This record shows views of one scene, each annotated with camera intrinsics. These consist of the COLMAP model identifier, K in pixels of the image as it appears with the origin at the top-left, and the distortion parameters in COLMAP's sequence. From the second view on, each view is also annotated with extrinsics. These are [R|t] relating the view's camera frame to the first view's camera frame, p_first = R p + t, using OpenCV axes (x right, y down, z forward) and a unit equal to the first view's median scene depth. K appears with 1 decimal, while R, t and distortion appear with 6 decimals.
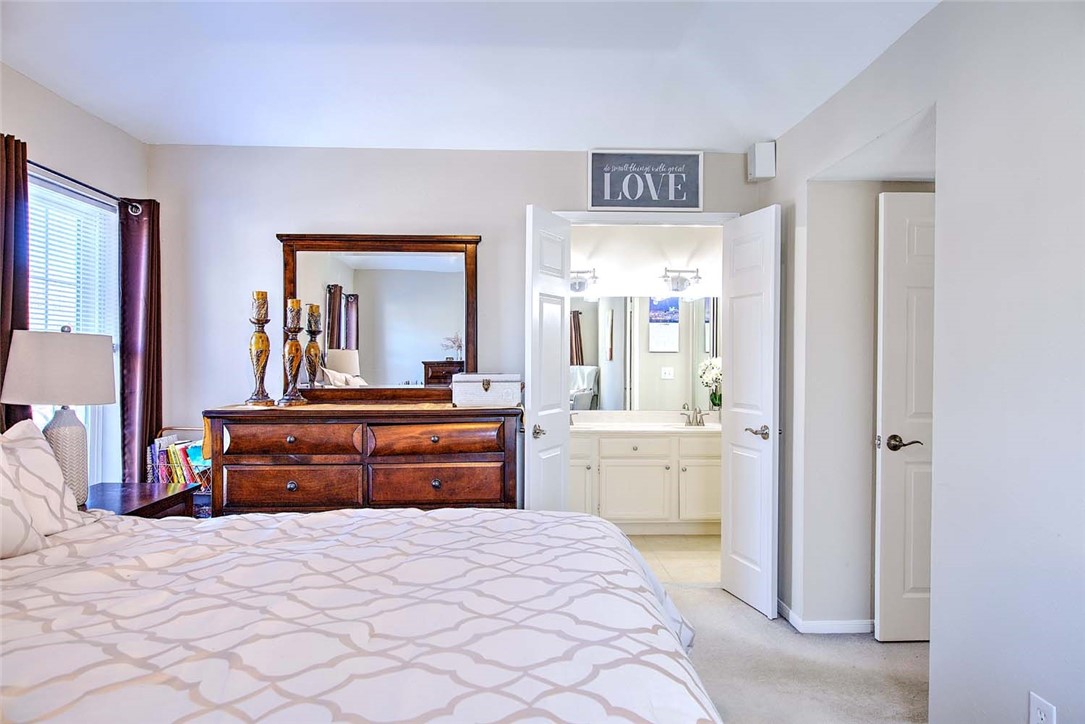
lens RADIAL K [[690.7, 0, 544.5], [0, 690.7, 361.5], [0, 0, 1]] dist [-0.001557, -0.000027]
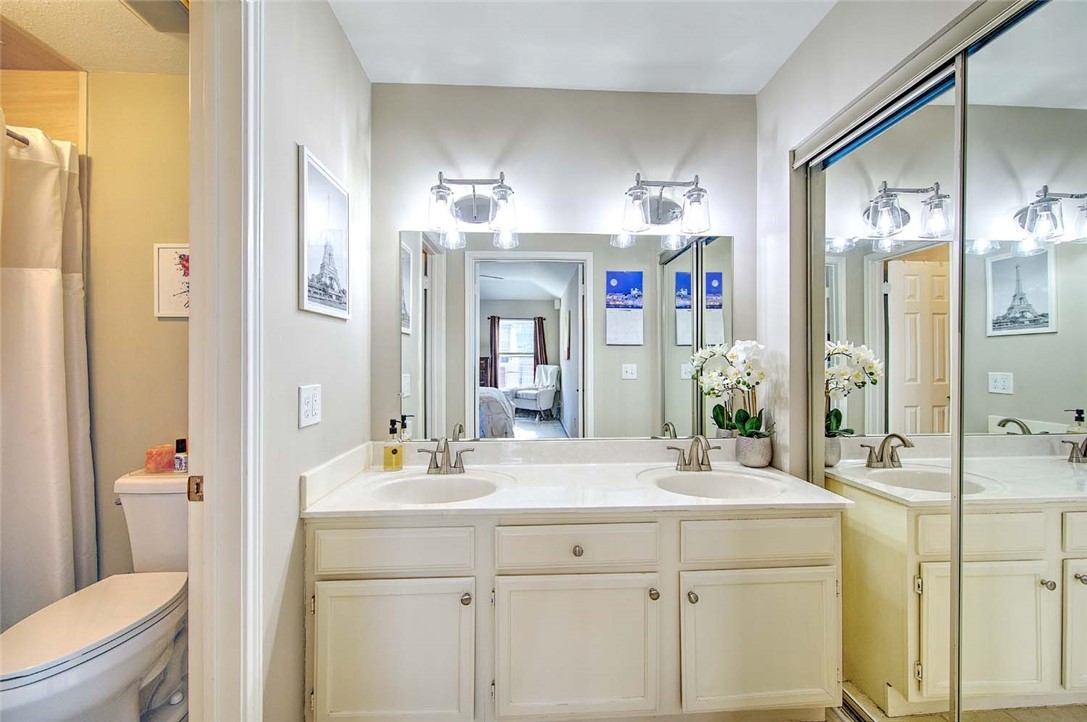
lens RADIAL K [[433.8, 0, 542.5], [0, 433.8, 362.5], [0, 0, 1]] dist [0.000334, 0.000007]
pose [[0.999947, -0.004047, 0.009425, 0.073437], [0.004085, 0.999984, -0.004023, 0.007767], [-0.009408, 0.004062, 0.999947, 0.500553]]
